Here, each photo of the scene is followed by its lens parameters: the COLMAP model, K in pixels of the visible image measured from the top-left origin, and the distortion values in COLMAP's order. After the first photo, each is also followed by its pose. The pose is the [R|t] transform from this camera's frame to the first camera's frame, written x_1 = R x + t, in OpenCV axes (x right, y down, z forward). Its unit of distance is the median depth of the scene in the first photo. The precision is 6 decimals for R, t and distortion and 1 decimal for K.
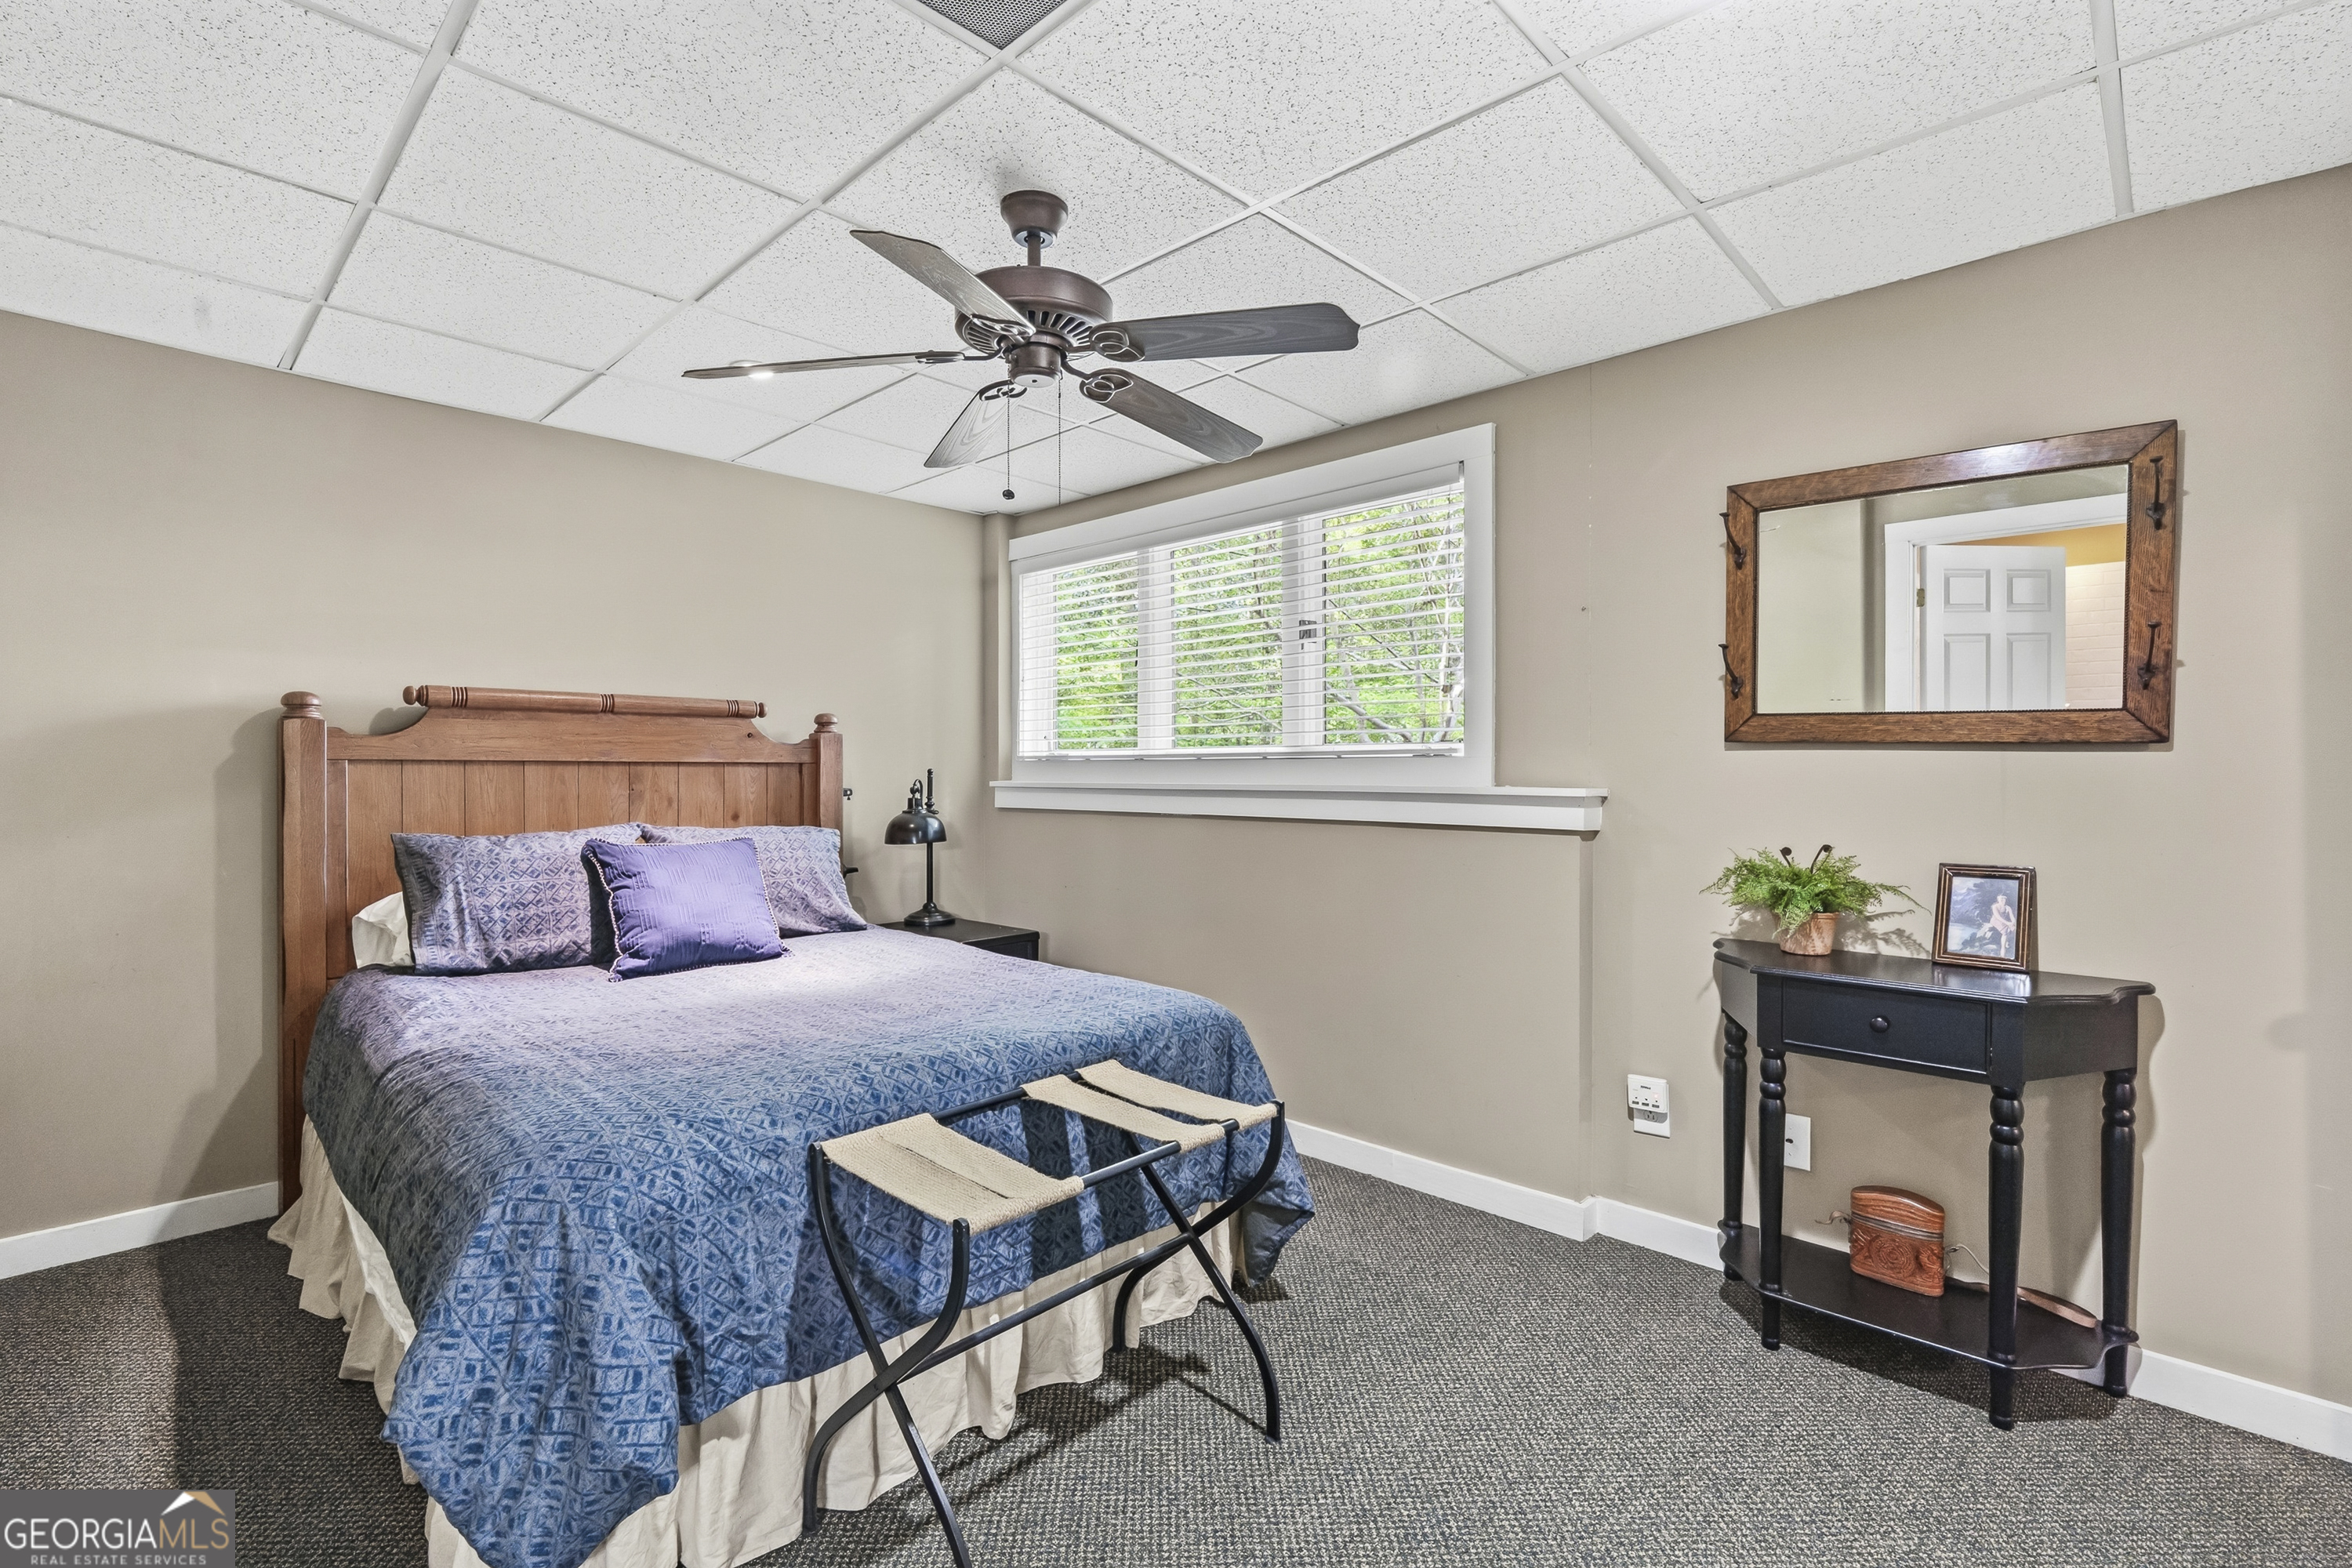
lens RADIAL K [[1061.9, 0, 1175.8], [0, 1061.9, 774.1], [0, 0, 1]] dist [-0.007650, 0.001211]
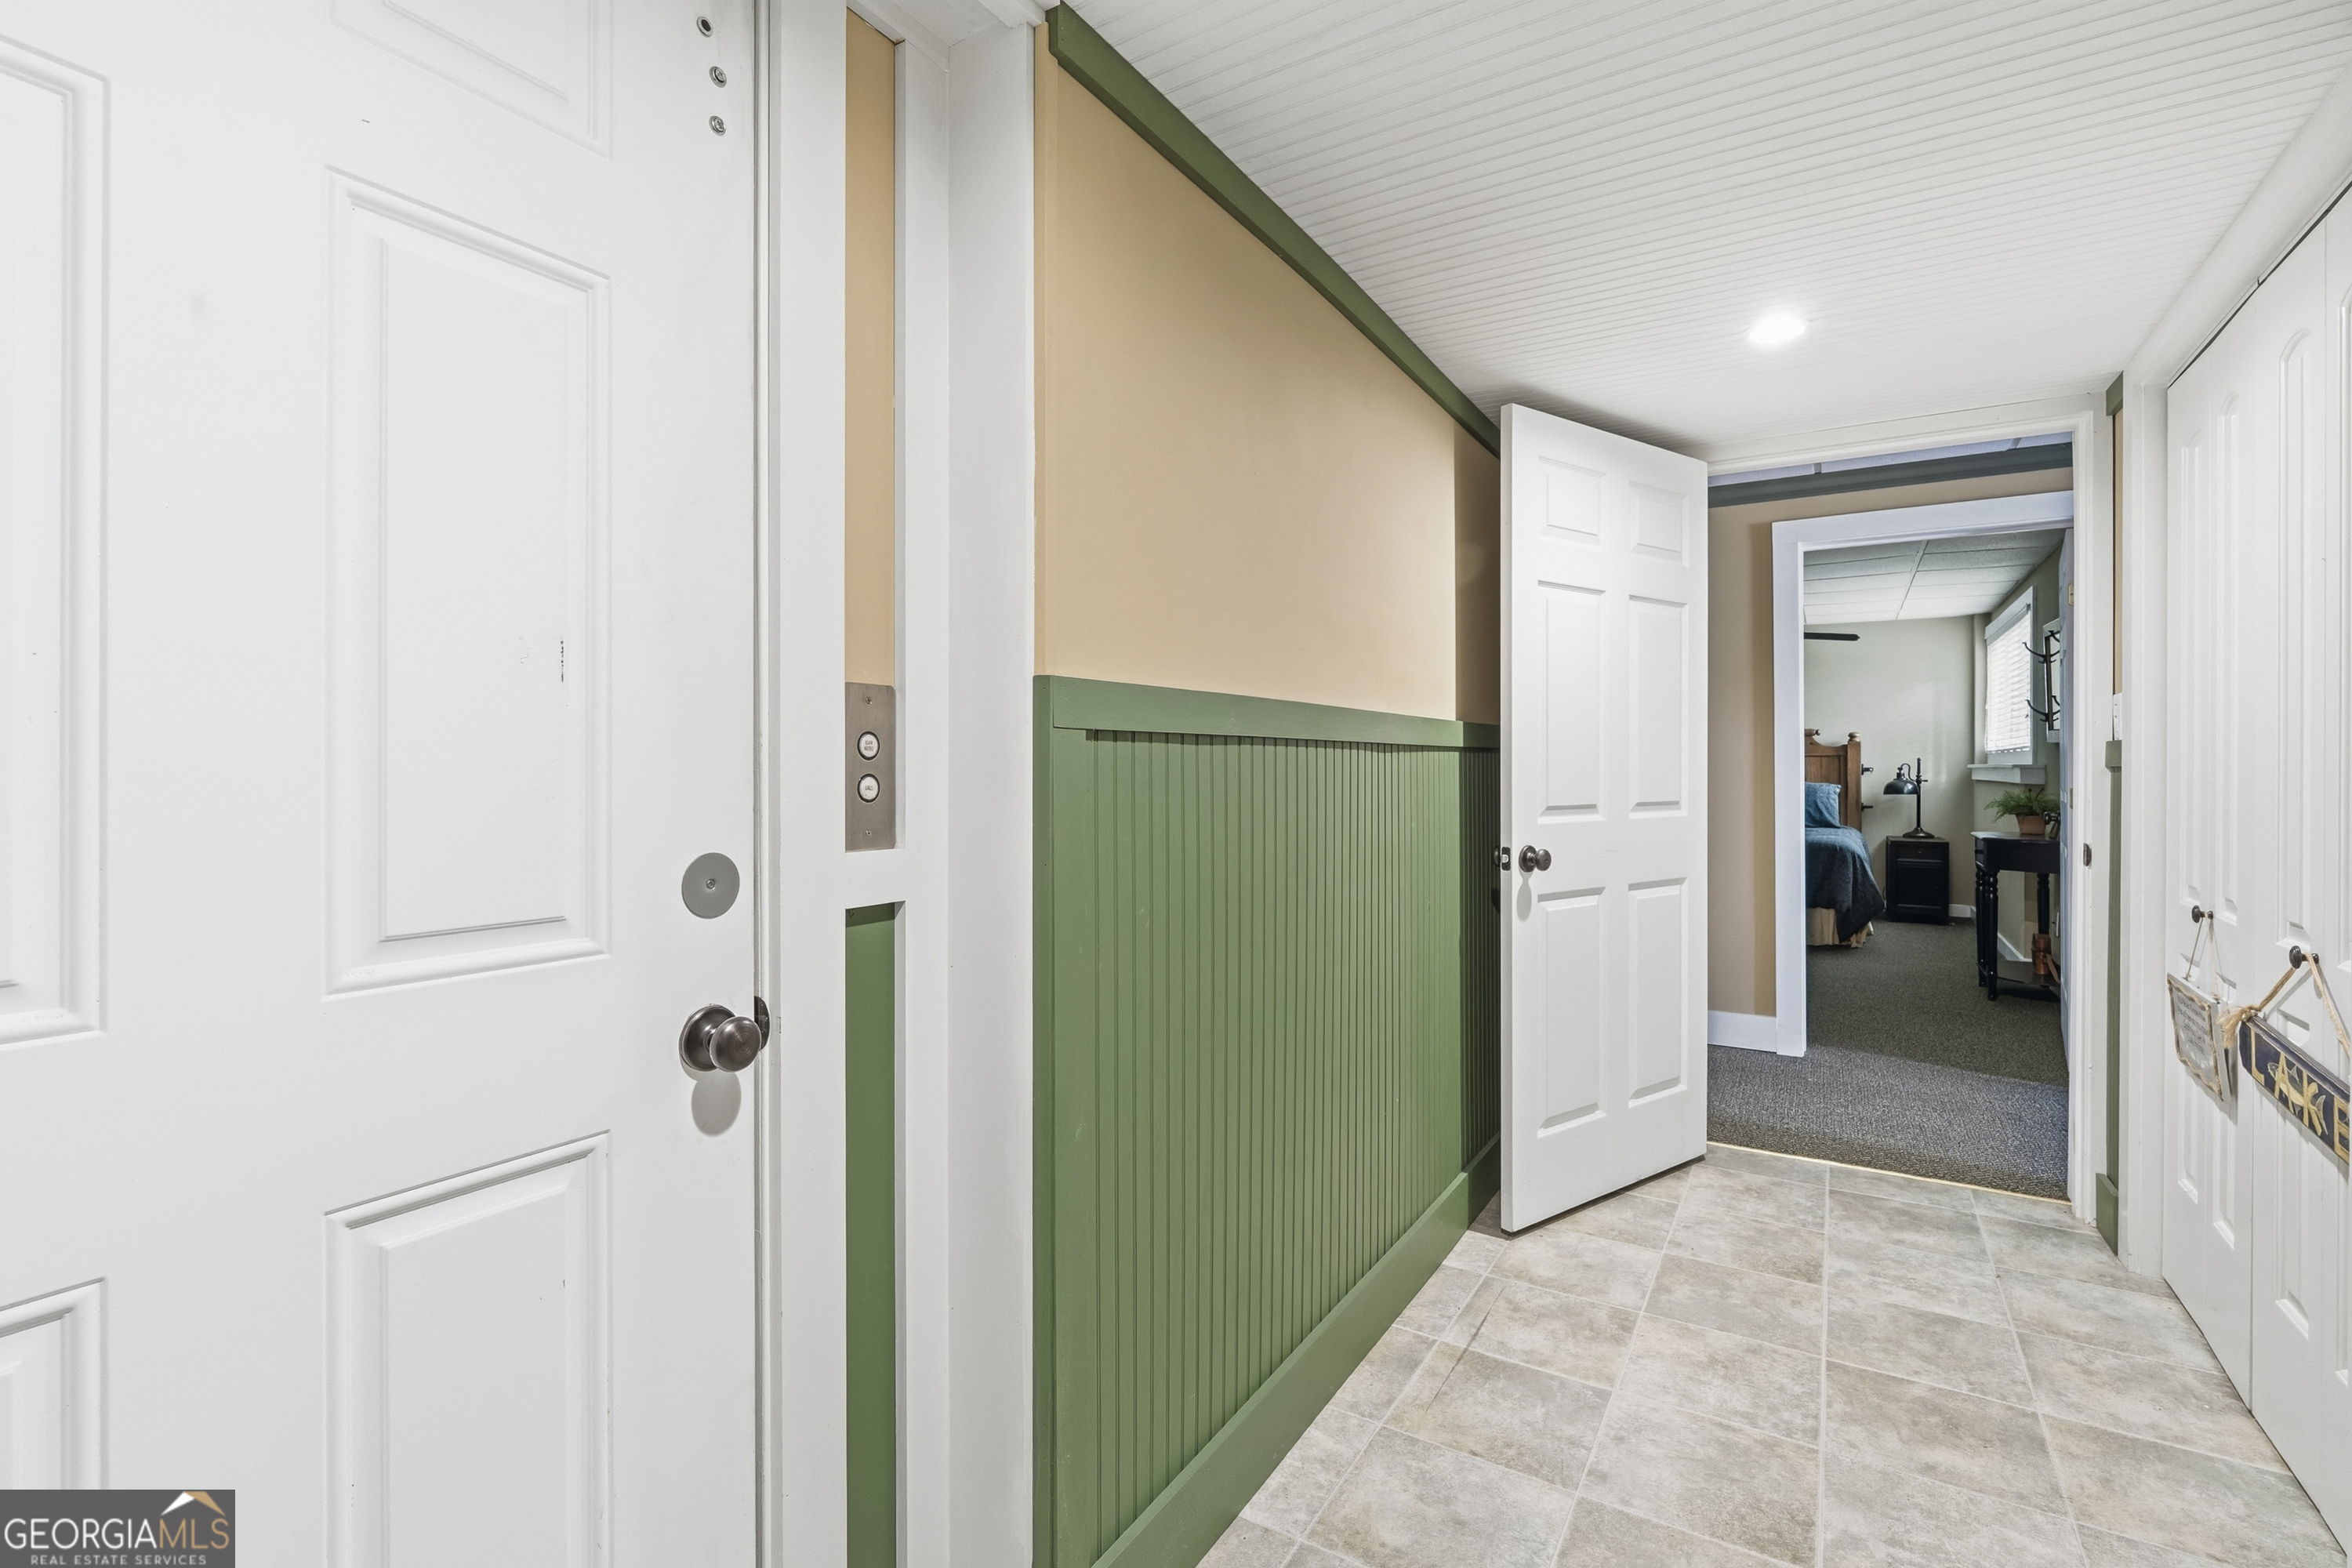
lens RADIAL K [[1061.9, 0, 1175.3], [0, 1061.9, 772.3], [0, 0, 1]] dist [-0.007650, 0.001211]
pose [[0.204237, 0.003334, -0.978916, 1.386573], [-0.006819, 0.999975, 0.001983, 0.025984], [0.978898, 0.006271, 0.204255, -0.716078]]
